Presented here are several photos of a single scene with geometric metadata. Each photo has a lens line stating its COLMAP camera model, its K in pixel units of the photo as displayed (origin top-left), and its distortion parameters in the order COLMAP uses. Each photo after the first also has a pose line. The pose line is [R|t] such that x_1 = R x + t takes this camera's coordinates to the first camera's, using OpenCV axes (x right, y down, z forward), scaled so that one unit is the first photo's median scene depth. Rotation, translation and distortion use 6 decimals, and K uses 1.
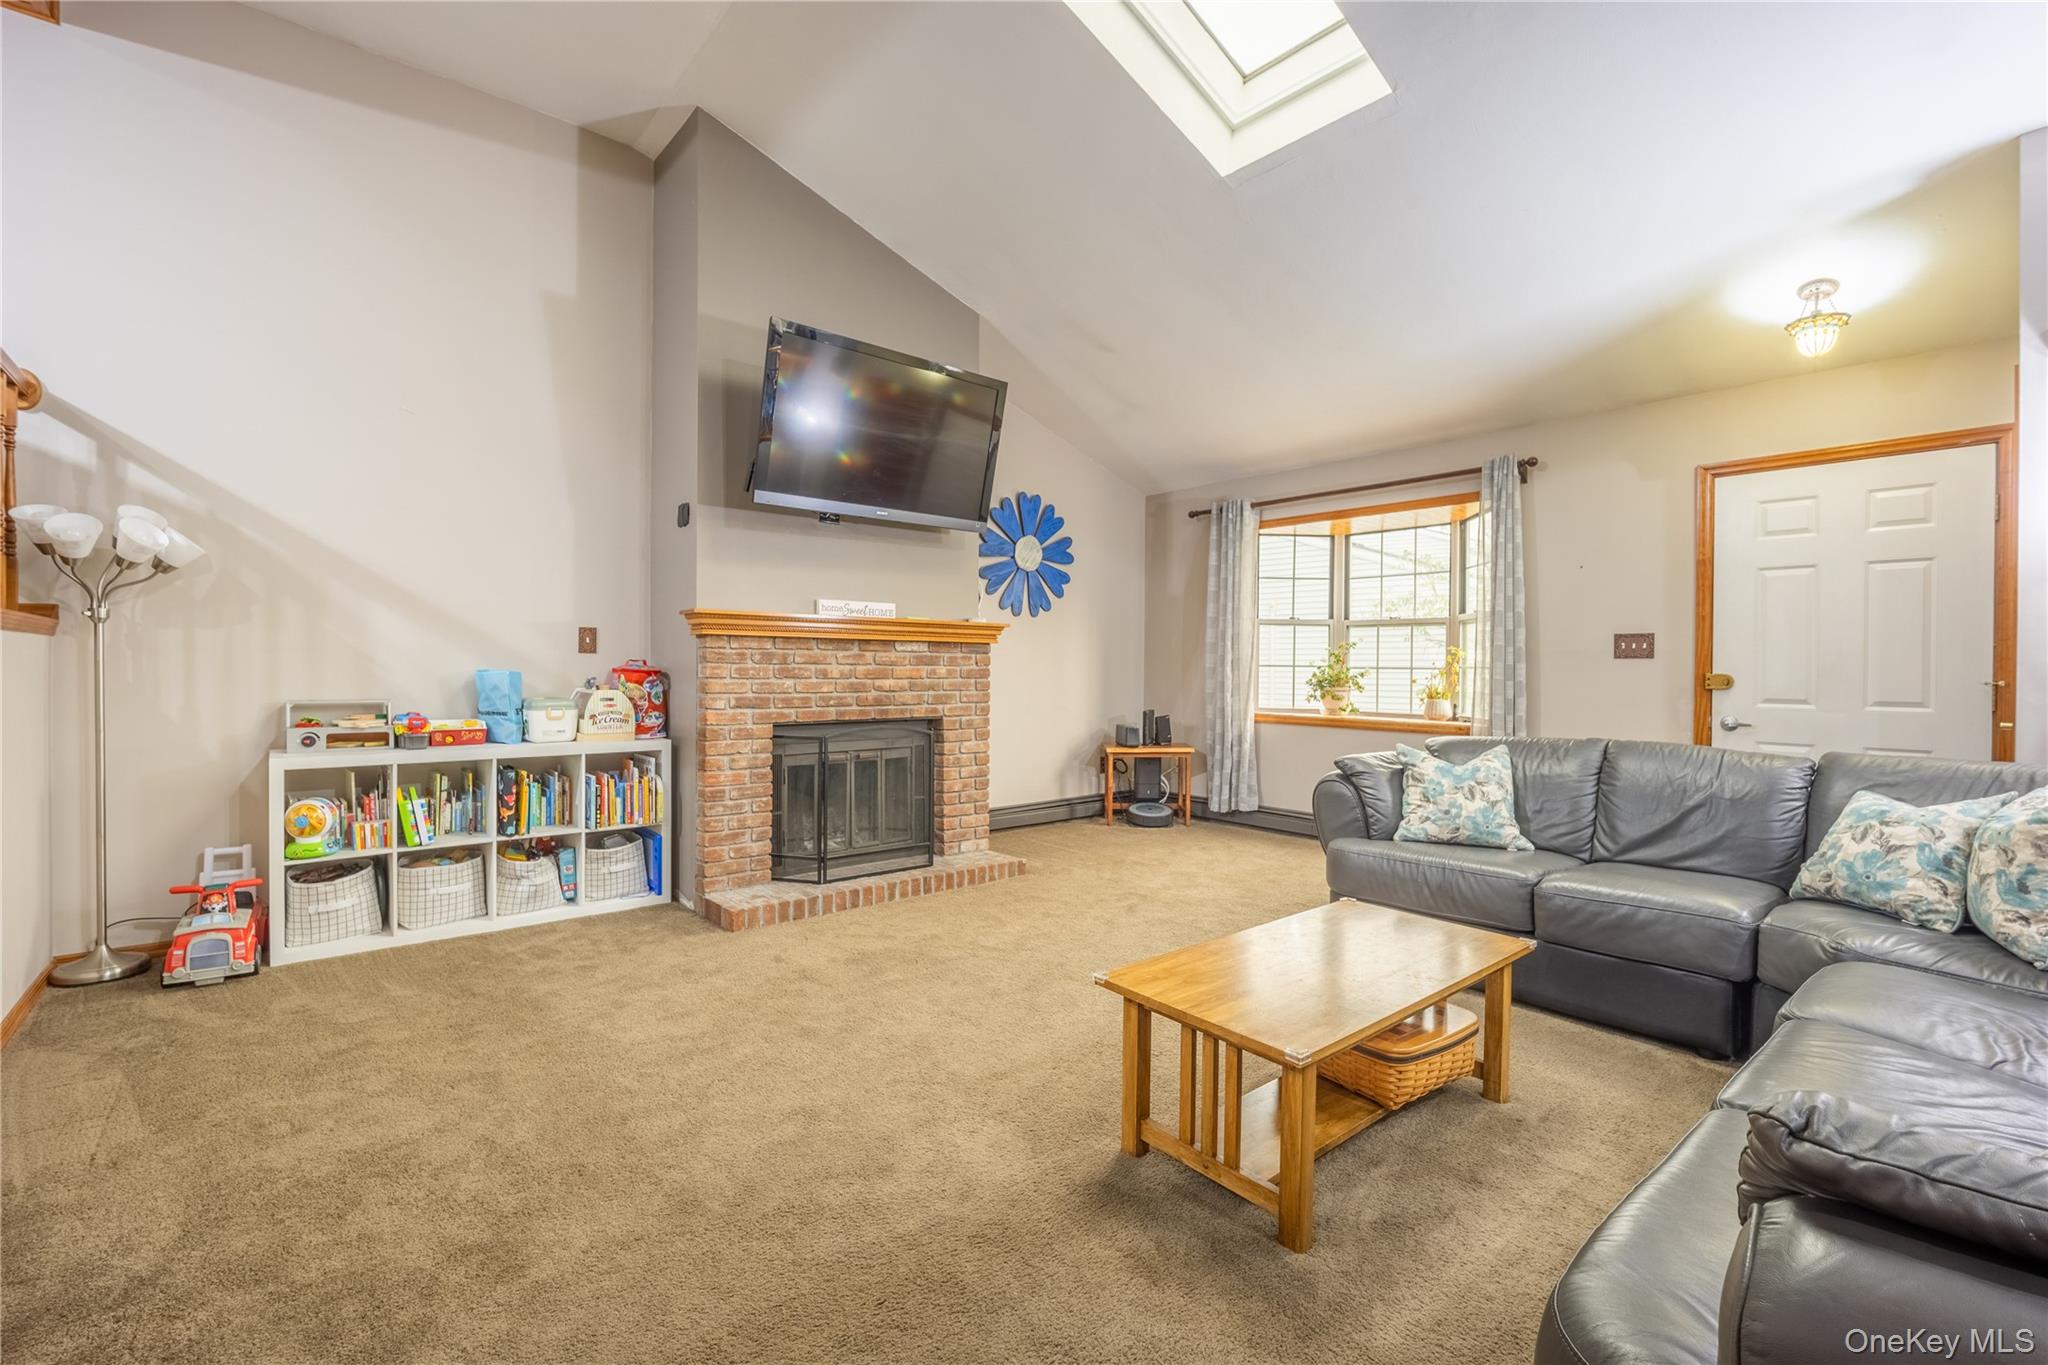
lens RADIAL K [[892.0, 0, 1014.3], [0, 892.0, 681.9], [0, 0, 1]] dist [-0.015590, 0.002284]
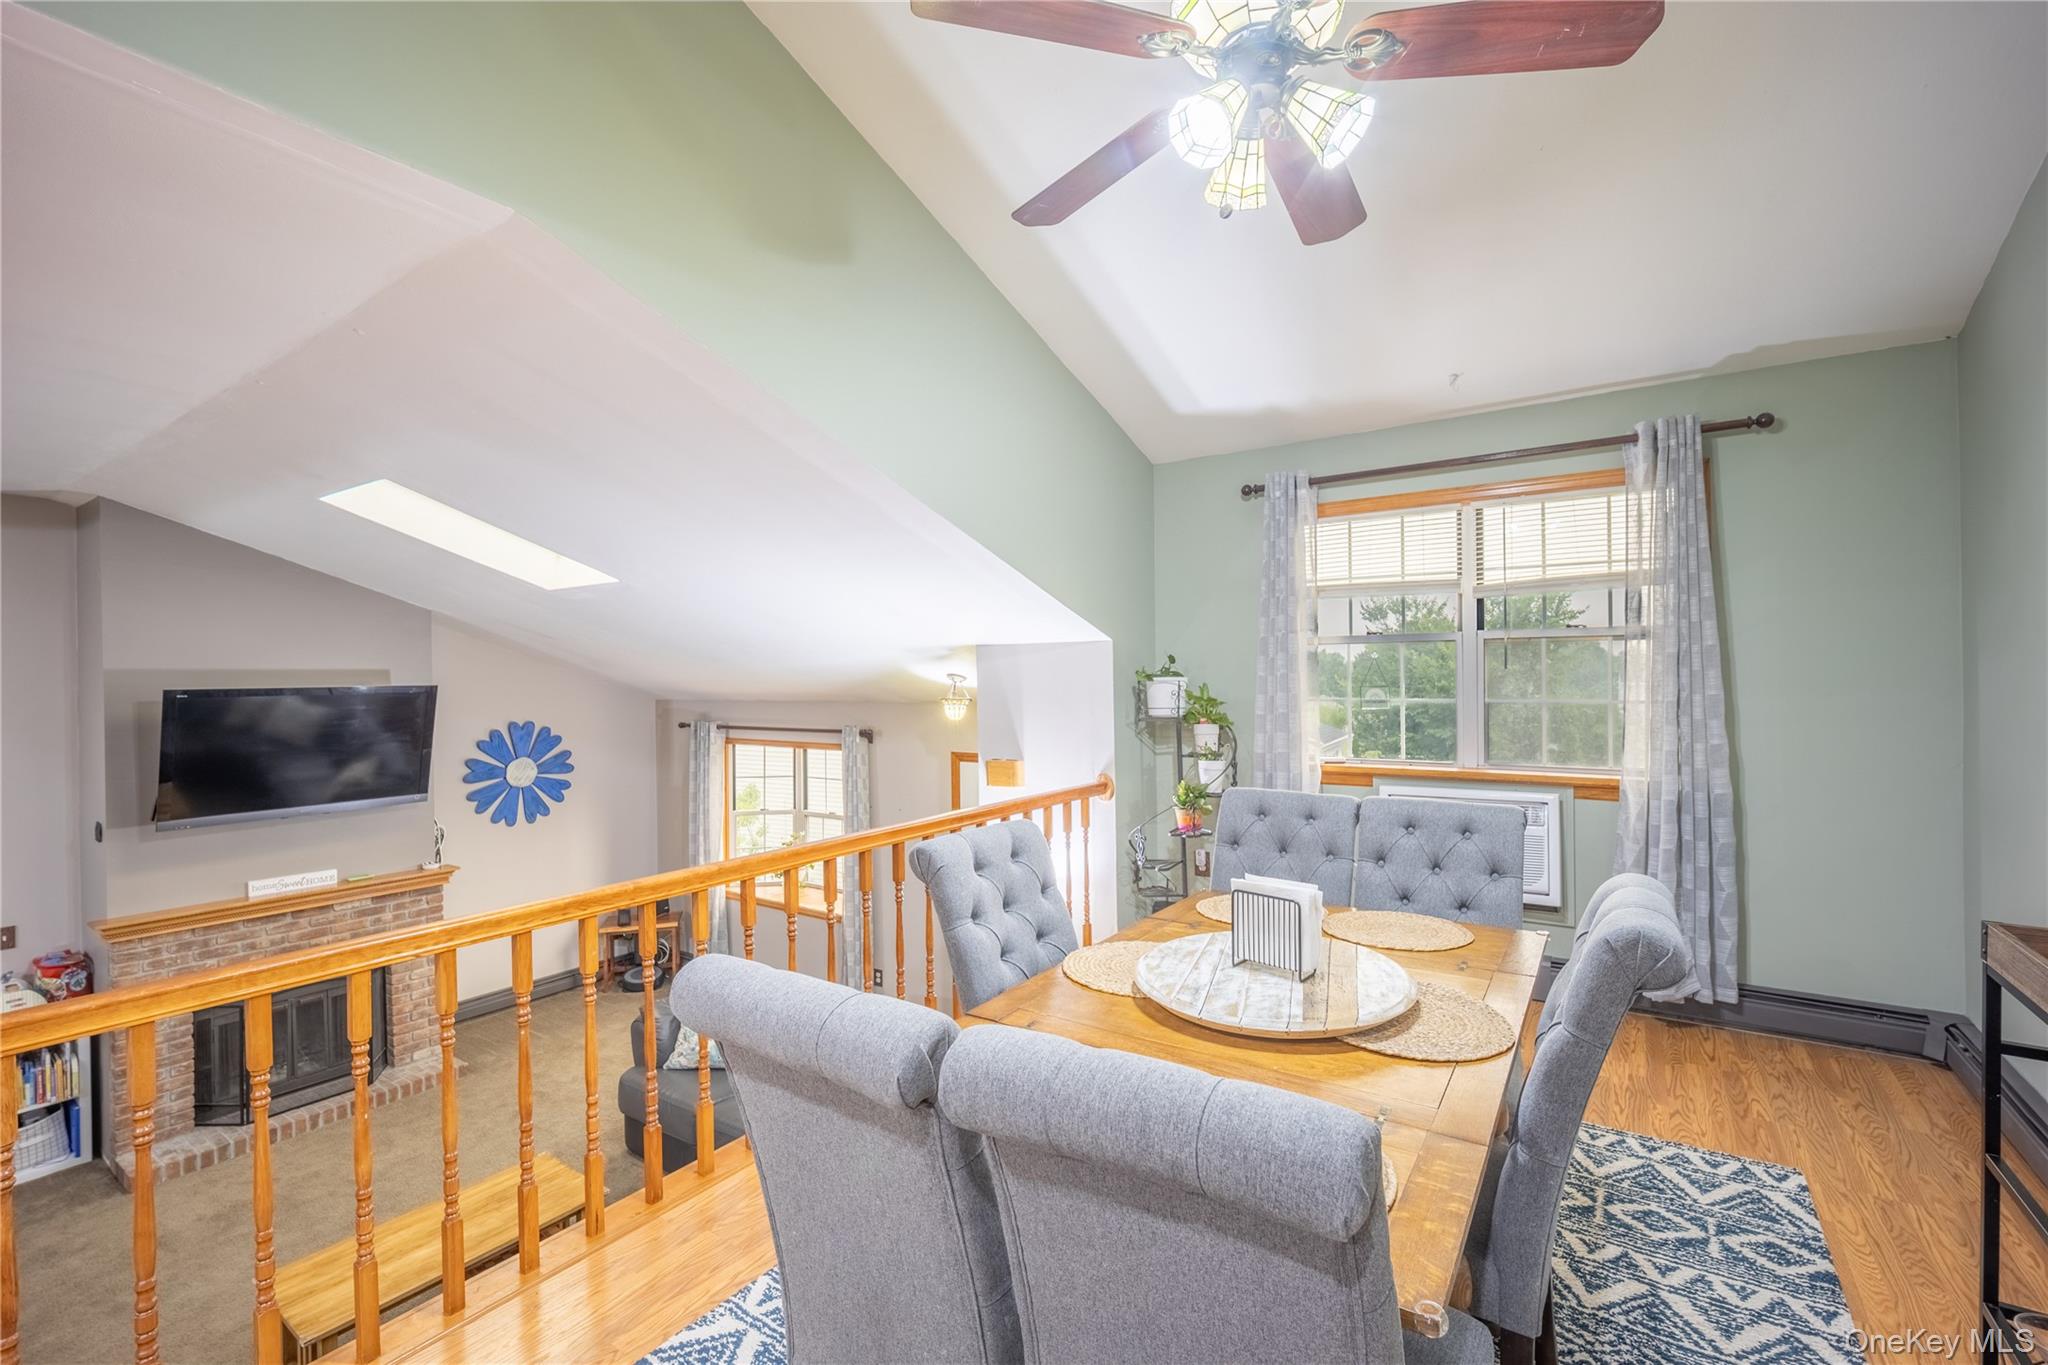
lens RADIAL K [[892.0, 0, 1030.8], [0, 892.0, 673.5], [0, 0, 1]] dist [-0.015590, 0.002284]
pose [[0.963985, -0.015293, 0.265515, 0.484047], [0.018368, 0.999790, -0.009103, -0.341699], [-0.265320, 0.013652, 0.964064, -0.431815]]
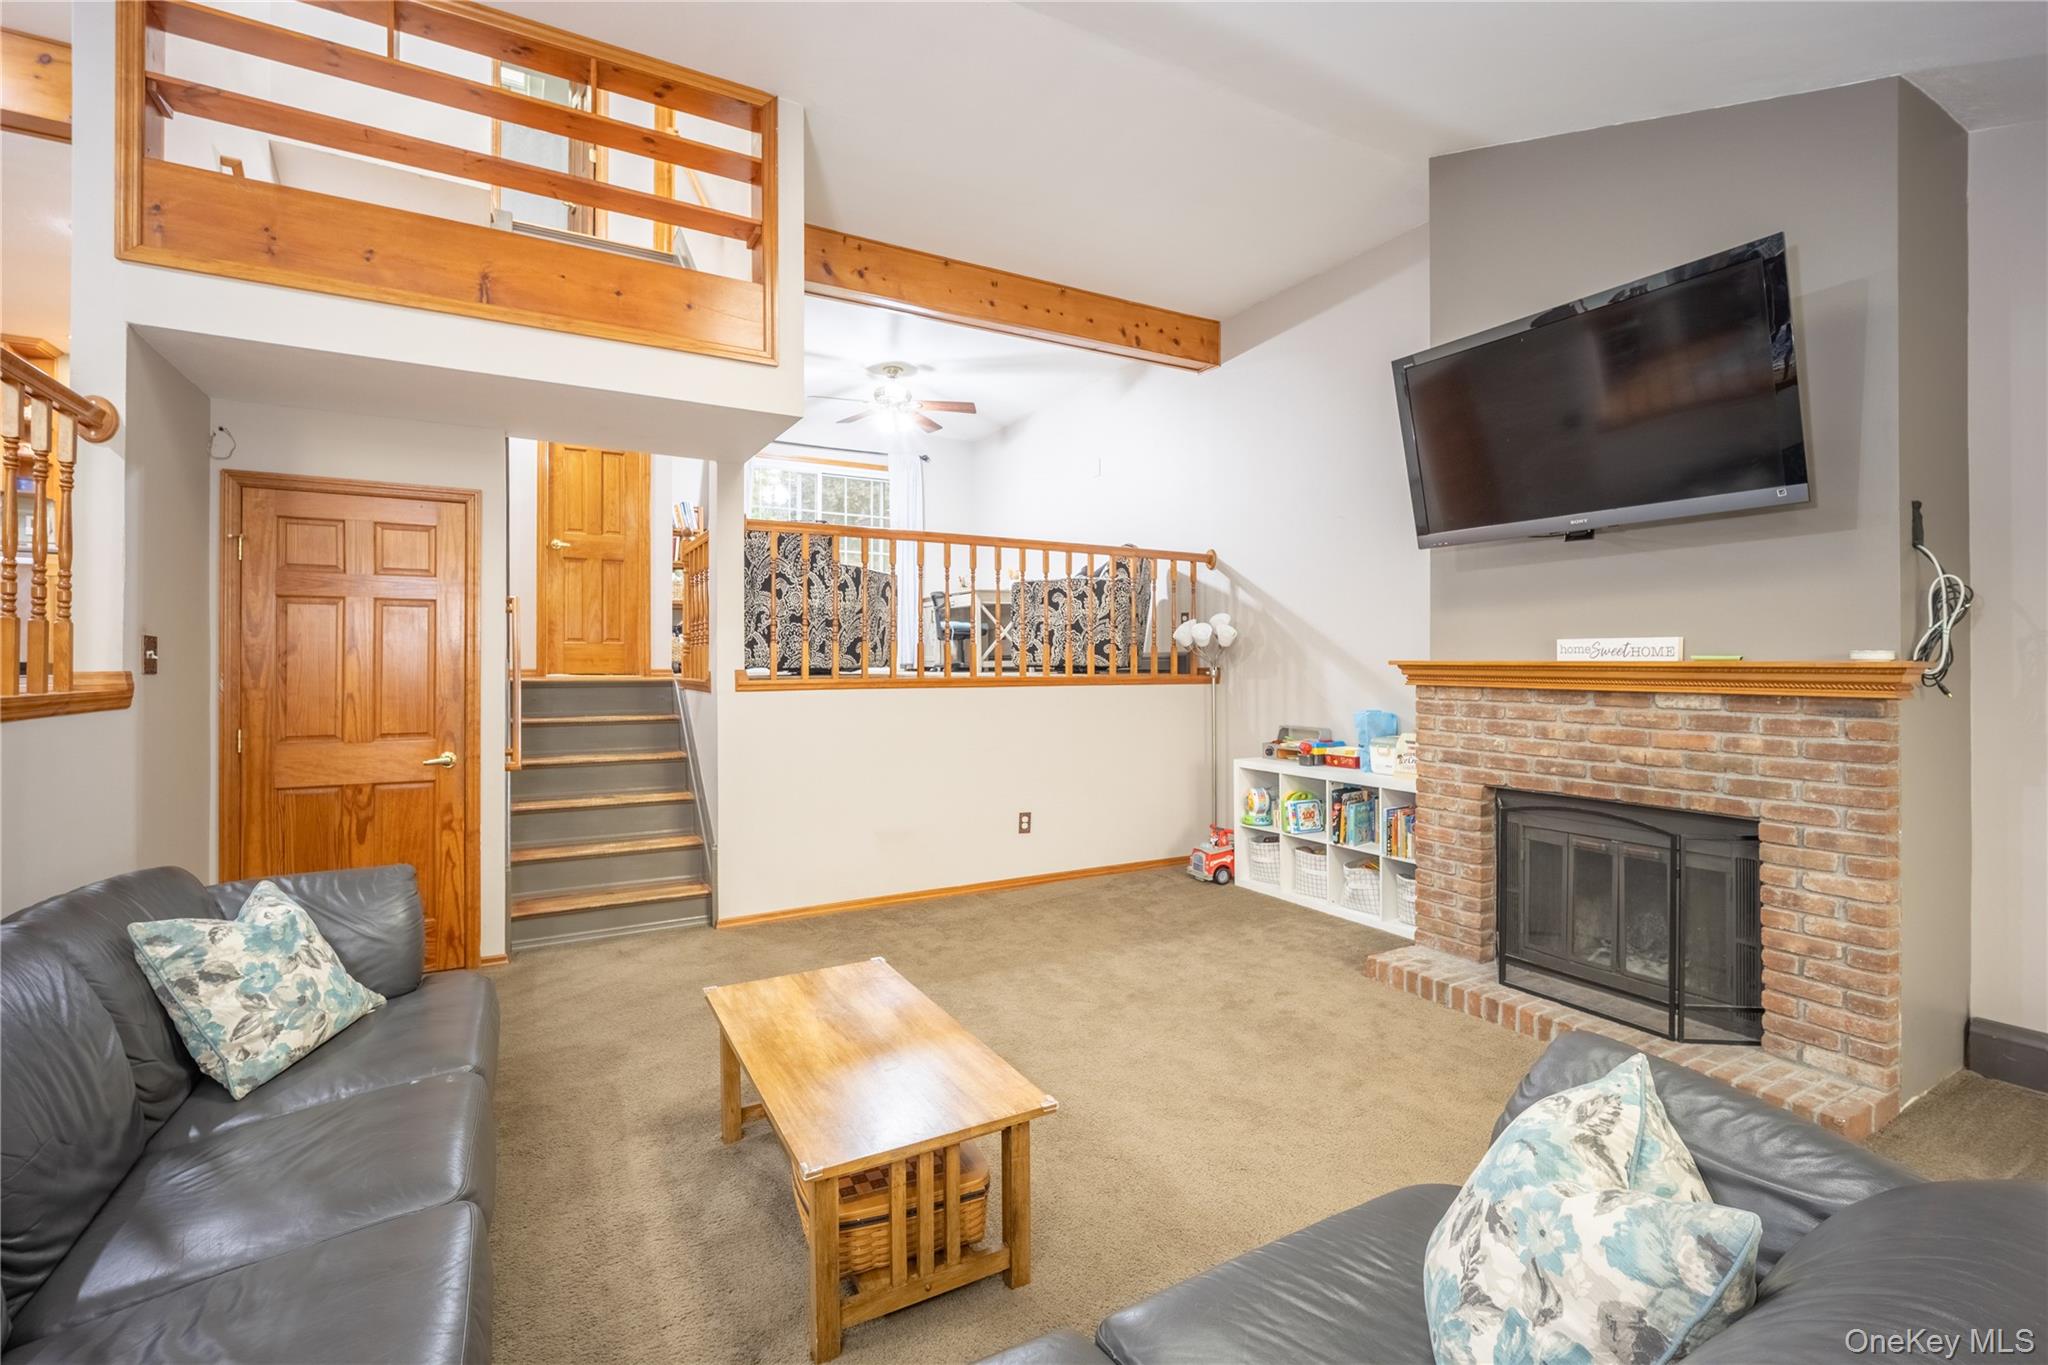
lens RADIAL K [[892.0, 0, 1026.0], [0, 892.0, 662.3], [0, 0, 1]] dist [-0.015590, 0.002284]
pose [[-0.178966, -0.008704, -0.983817, 0.646587], [-0.019883, 0.999789, -0.005228, -0.058031], [0.983654, 0.018626, -0.179101, 0.666314]]
